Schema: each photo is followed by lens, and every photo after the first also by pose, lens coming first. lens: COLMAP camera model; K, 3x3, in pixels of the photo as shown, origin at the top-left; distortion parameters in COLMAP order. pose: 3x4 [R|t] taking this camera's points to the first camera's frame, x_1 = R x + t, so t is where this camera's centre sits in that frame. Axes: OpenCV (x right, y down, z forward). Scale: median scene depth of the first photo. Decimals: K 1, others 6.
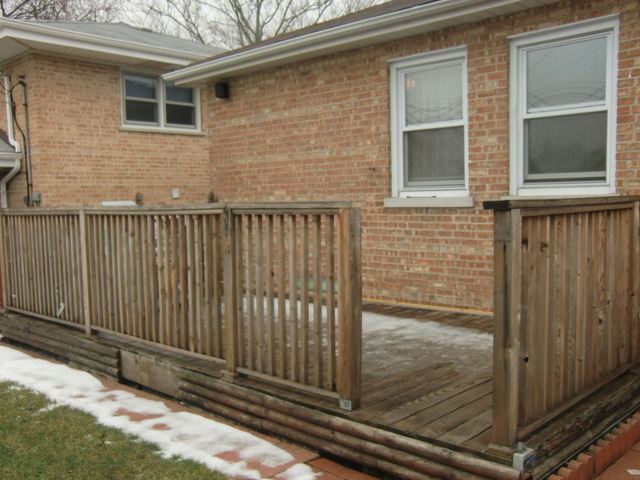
lens RADIAL K [[643.3, 0, 320.0], [0, 643.3, 240.0], [0, 0, 1]] dist [-0.150315, 0.368369]
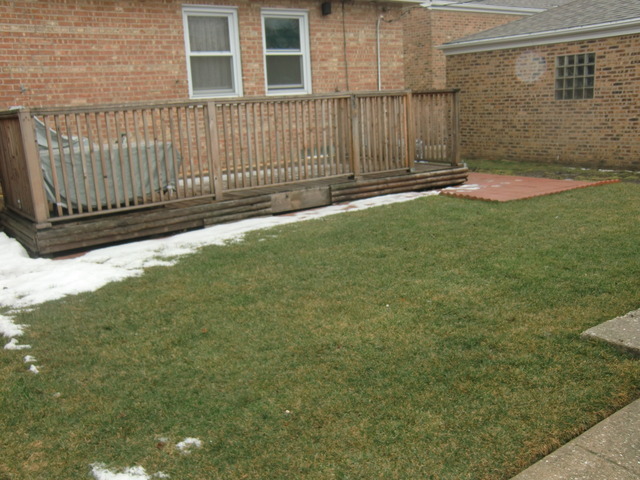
lens RADIAL K [[643.3, 0, 320.0], [0, 643.3, 240.0], [0, 0, 1]] dist [-0.150315, 0.368369]
pose [[0.193951, -0.200374, 0.960330, -1.224024], [0.111275, 0.977094, 0.181399, 0.012112], [-0.974680, 0.071678, 0.211805, 0.401931]]
